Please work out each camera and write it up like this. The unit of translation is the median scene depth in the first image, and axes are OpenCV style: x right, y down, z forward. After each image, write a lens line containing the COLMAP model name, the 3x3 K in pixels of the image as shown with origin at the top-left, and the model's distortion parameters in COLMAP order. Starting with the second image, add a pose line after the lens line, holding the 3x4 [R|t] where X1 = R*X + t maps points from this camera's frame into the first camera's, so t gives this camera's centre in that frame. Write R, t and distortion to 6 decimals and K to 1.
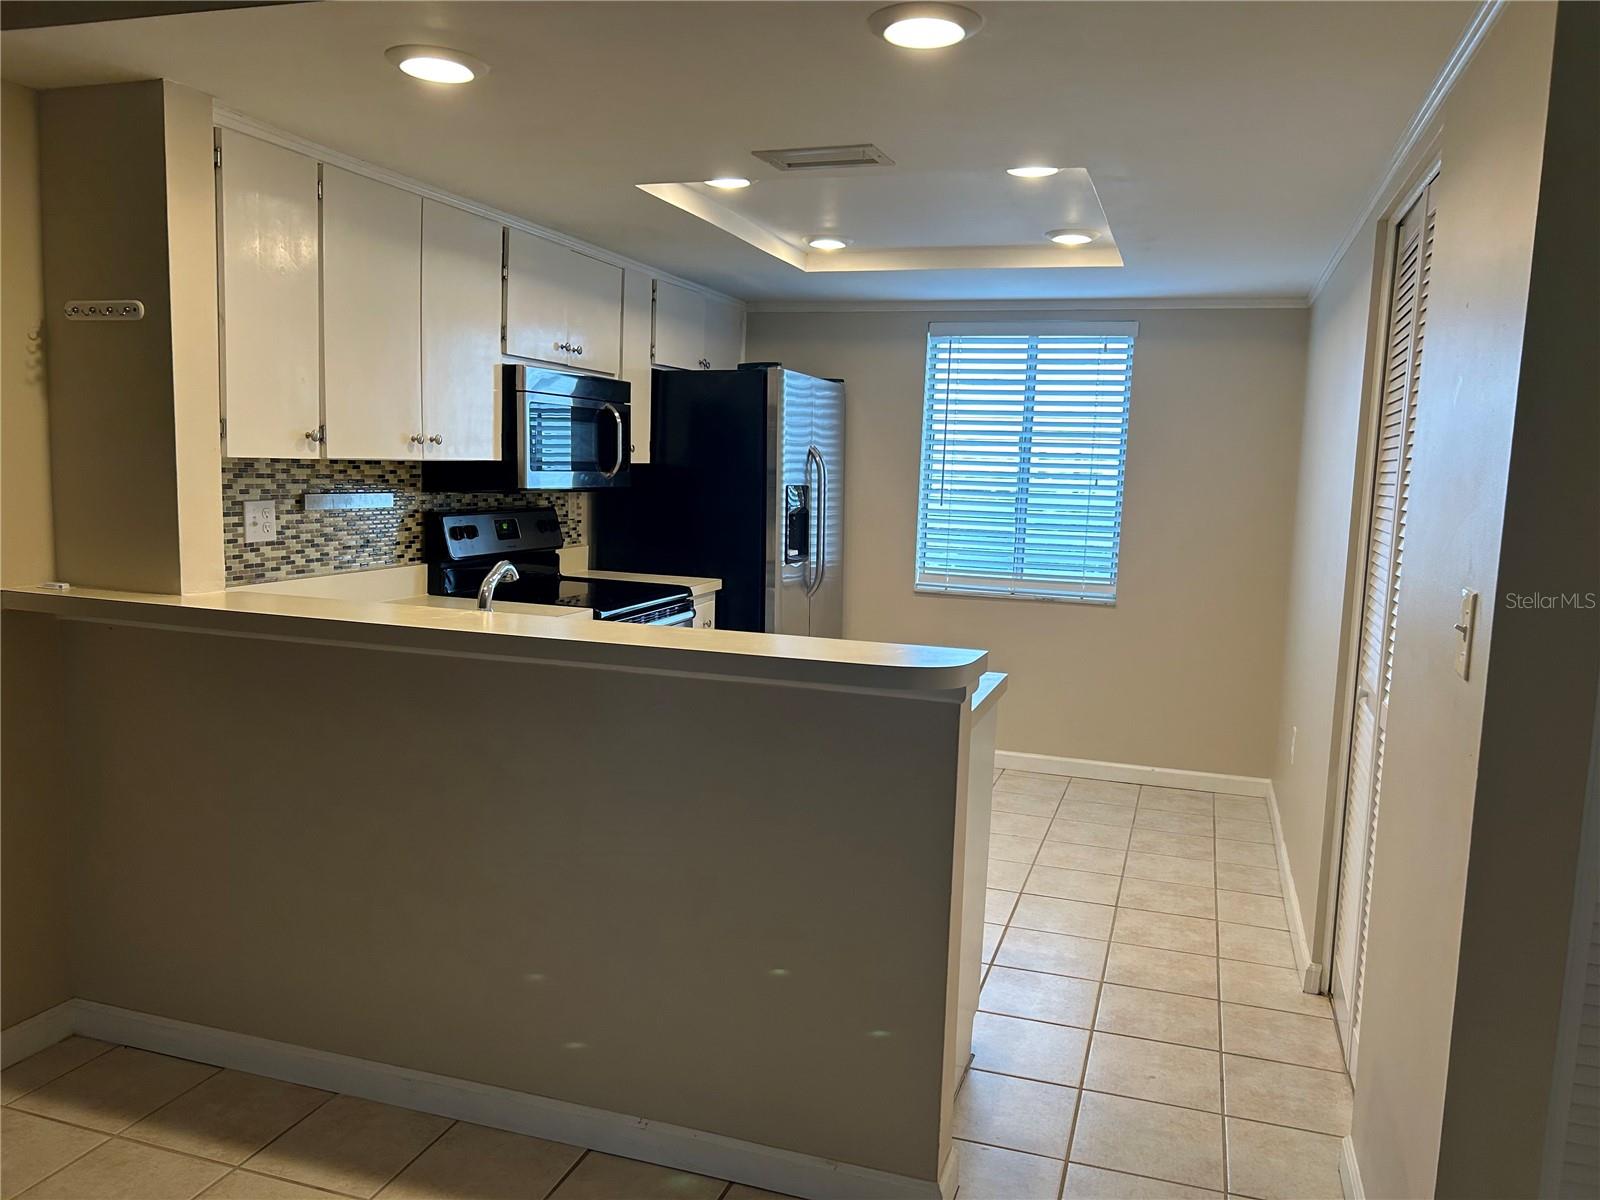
lens RADIAL K [[1207.7, 0, 809.4], [0, 1207.7, 605.7], [0, 0, 1]] dist [0.049384, -0.032194]
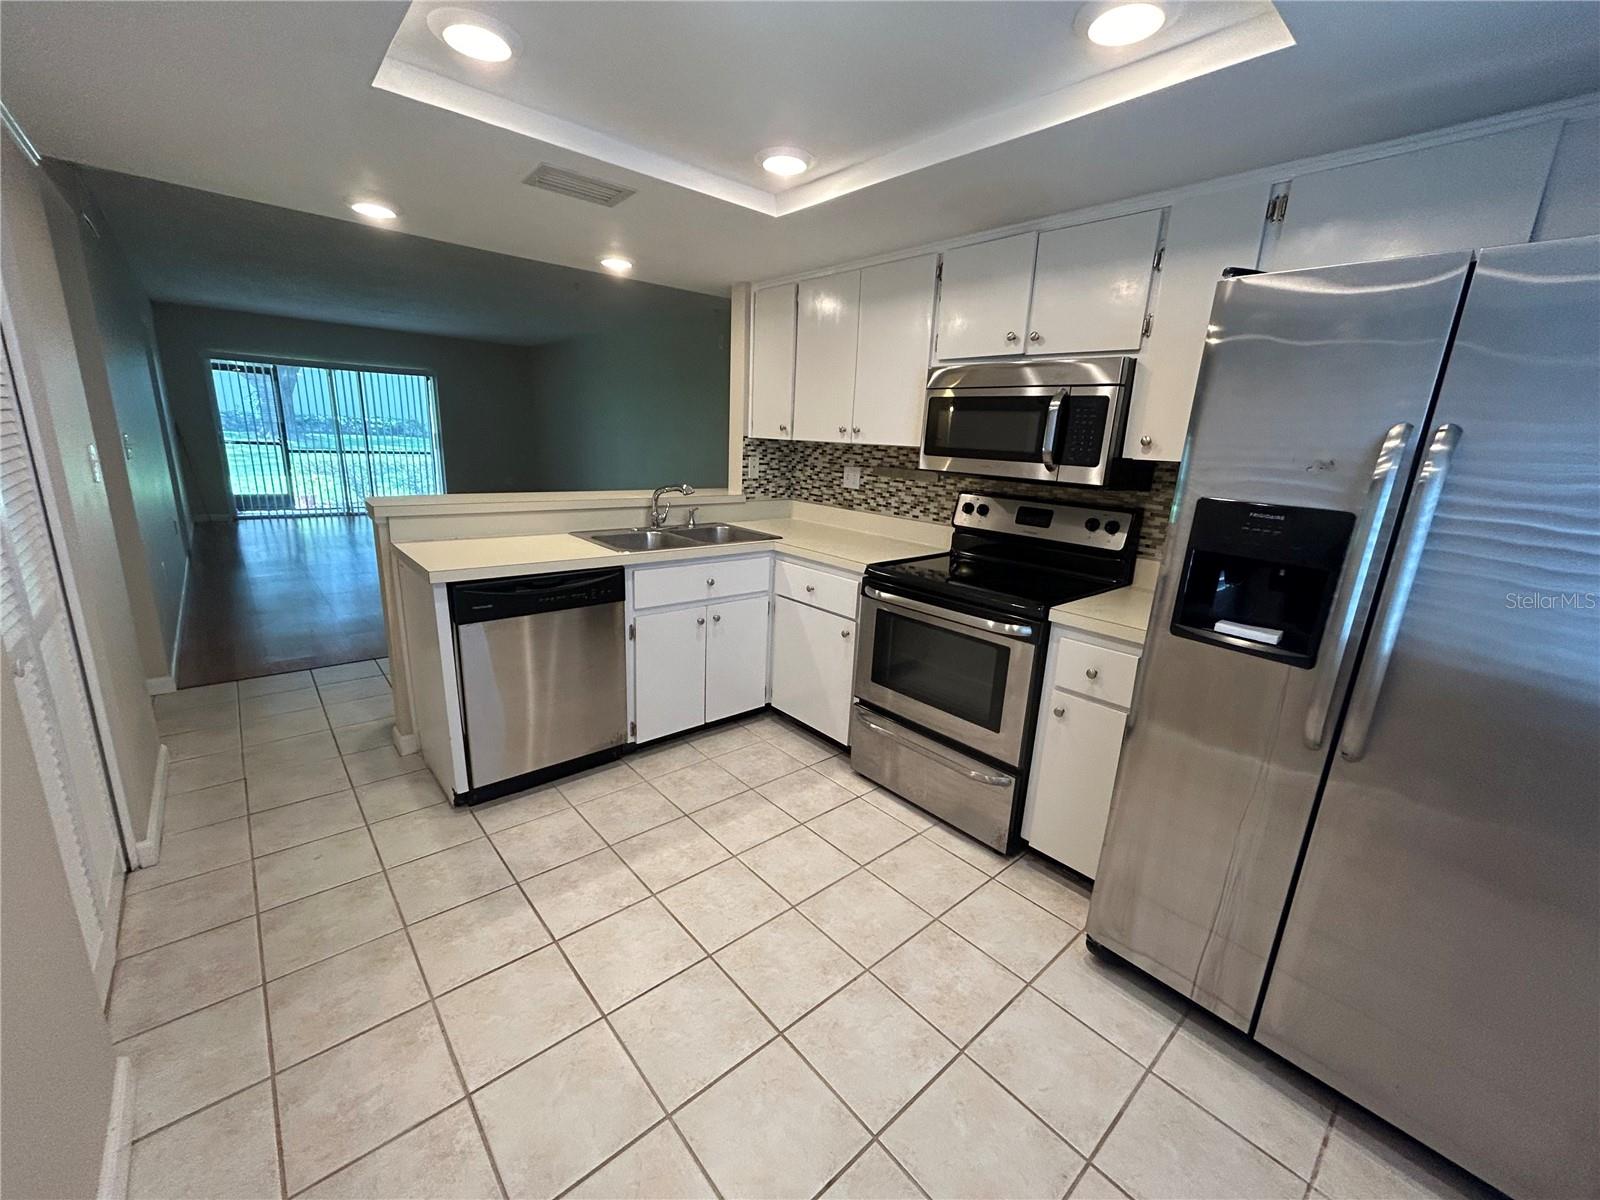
lens RADIAL K [[645.9, 0, 799.2], [0, 645.9, 597.5], [0, 0, 1]] dist [-0.002775, 0.001910]
pose [[-0.509975, 0.155875, -0.845948, 0.431785], [-0.168301, 0.946356, 0.275835, -0.139574], [0.843564, 0.283043, -0.456384, 1.284477]]
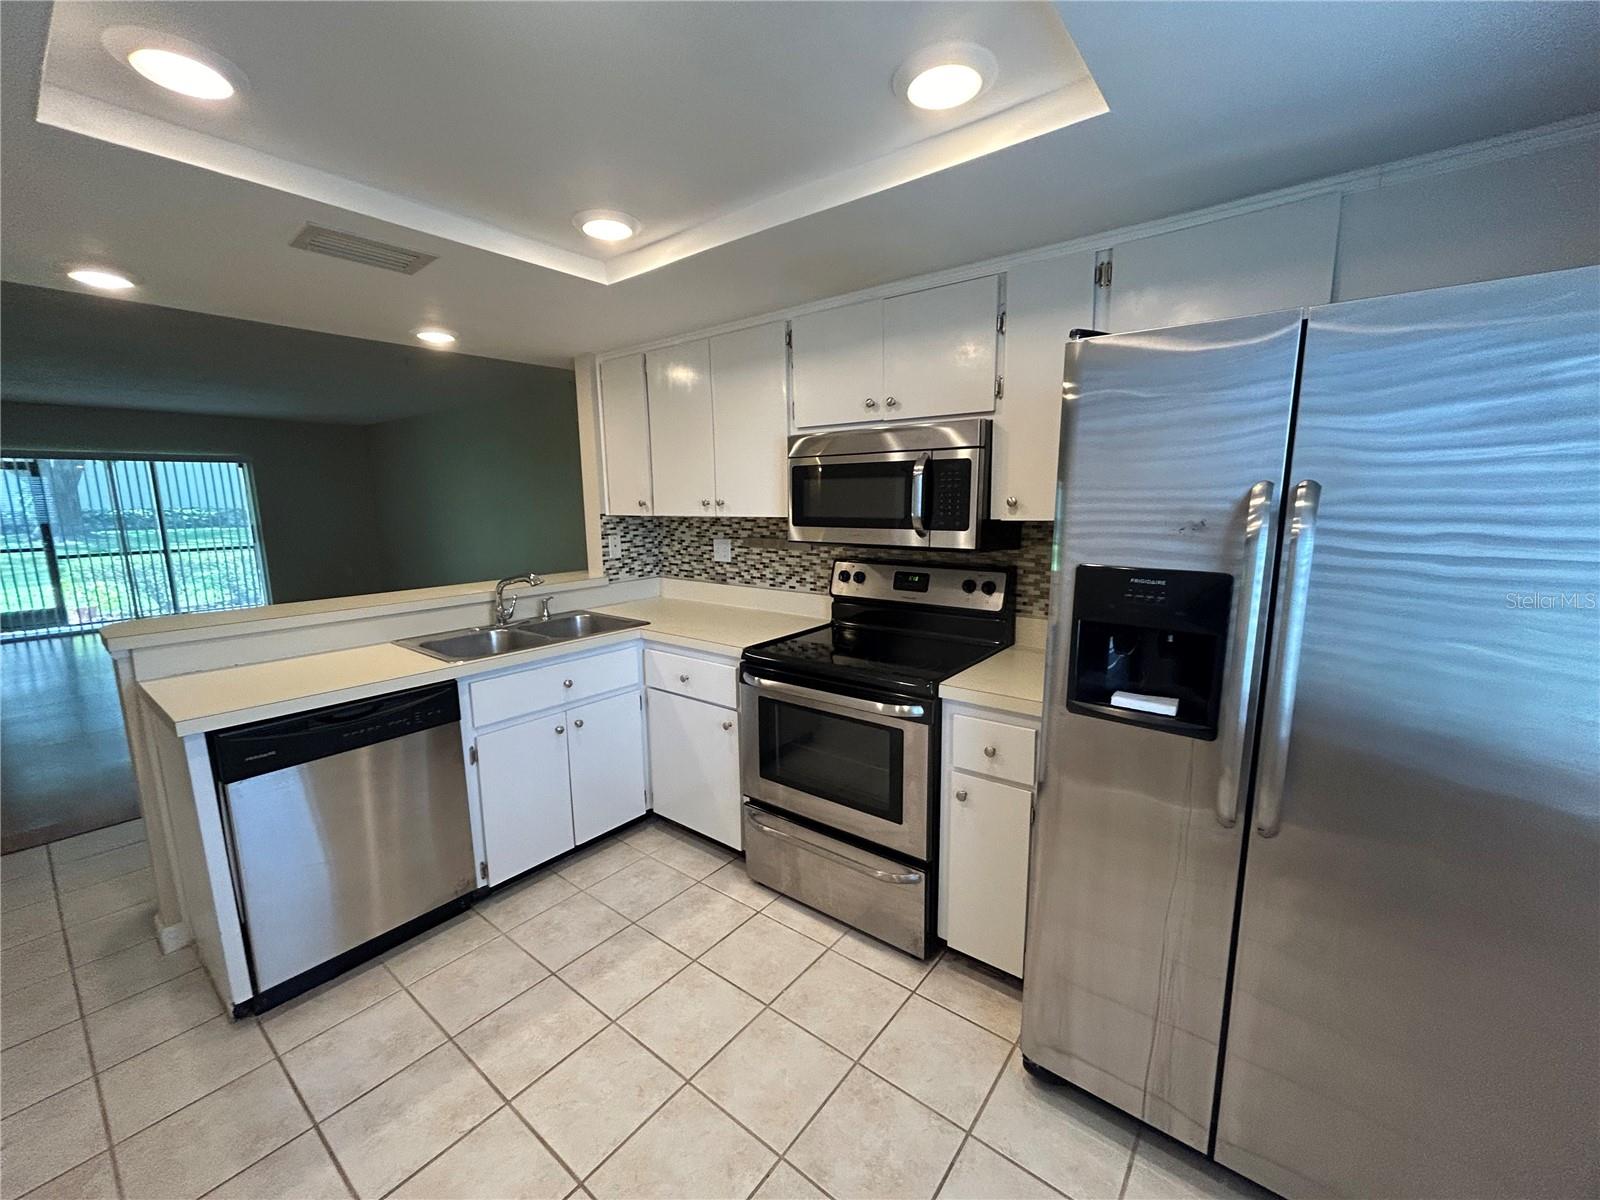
lens RADIAL K [[645.9, 0, 799.1], [0, 645.9, 597.1], [0, 0, 1]] dist [-0.002775, 0.001910]
pose [[-0.347087, 0.116639, -0.930551, 0.367882], [-0.115200, 0.979419, 0.165733, -0.154142], [0.930731, 0.164723, -0.326507, 1.269221]]
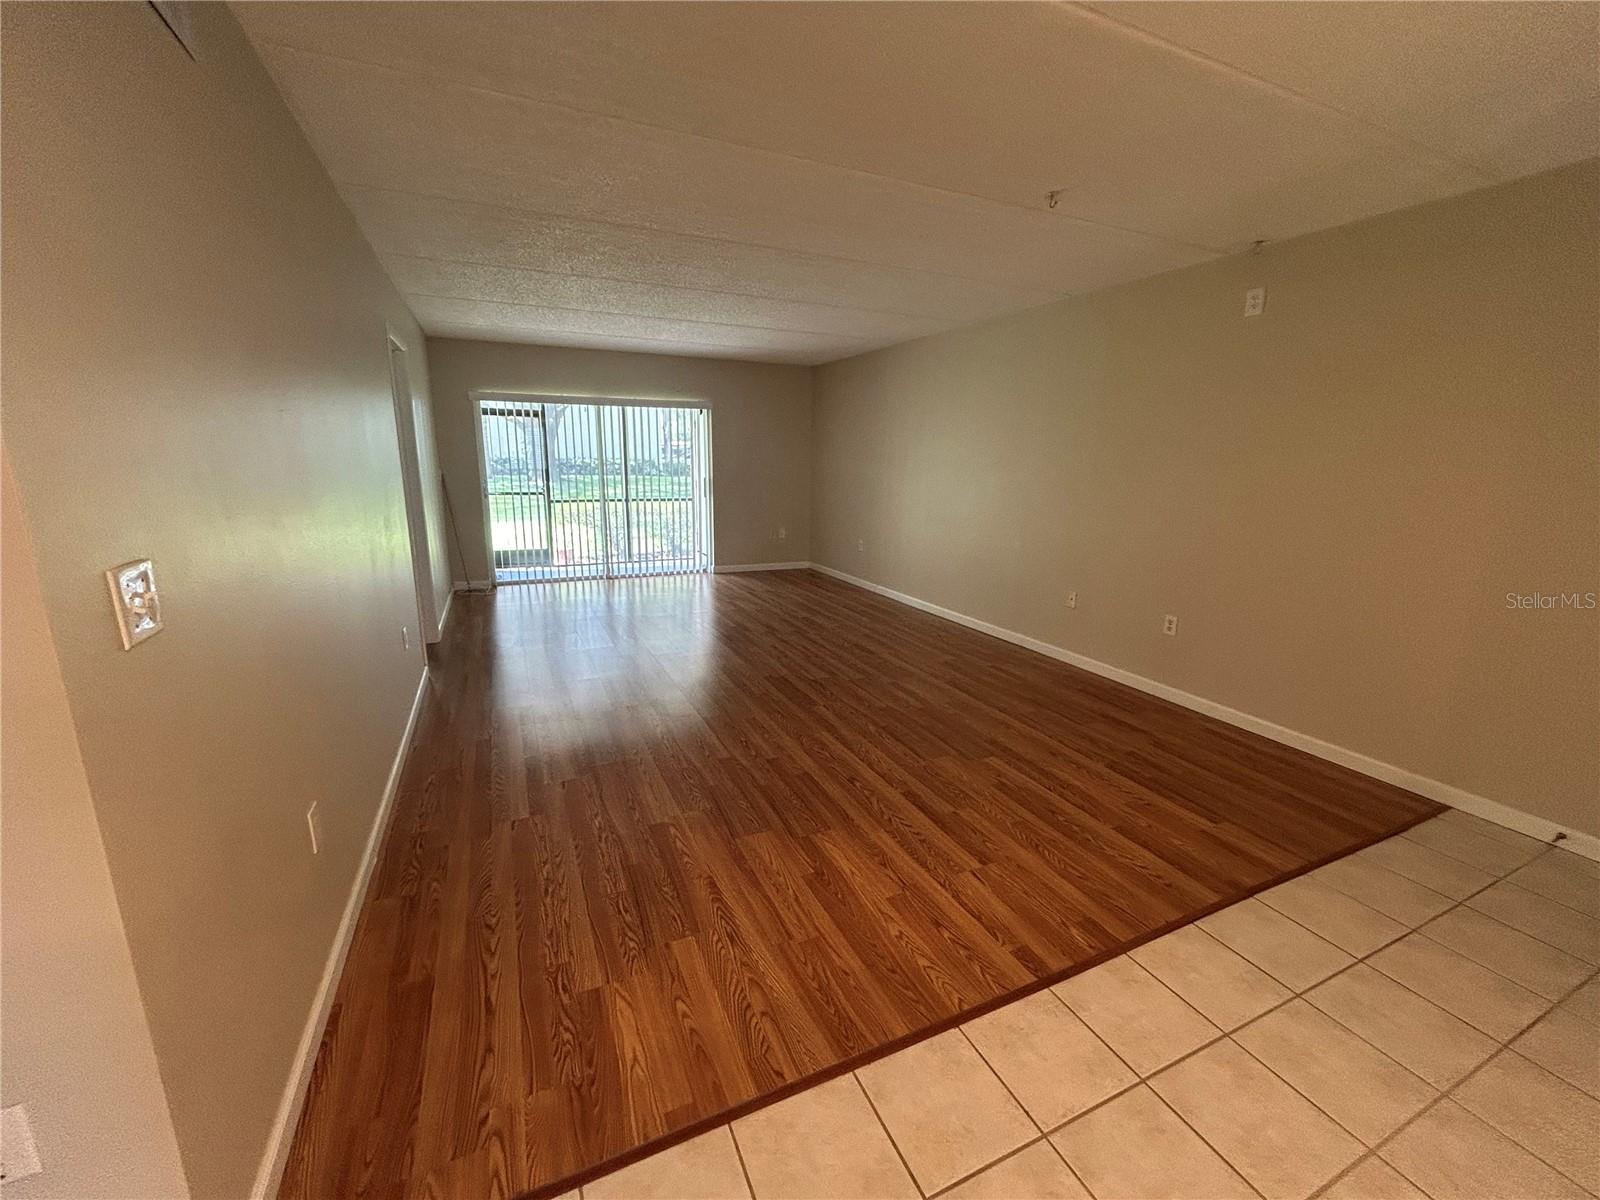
lens RADIAL K [[645.9, 0, 802.1], [0, 645.9, 600.6], [0, 0, 1]] dist [-0.002775, 0.001910]
pose [[-0.735125, 0.104964, -0.669756, 0.132367], [-0.120132, 0.952137, 0.281075, -0.059283], [0.667203, 0.287085, -0.687330, 0.532876]]
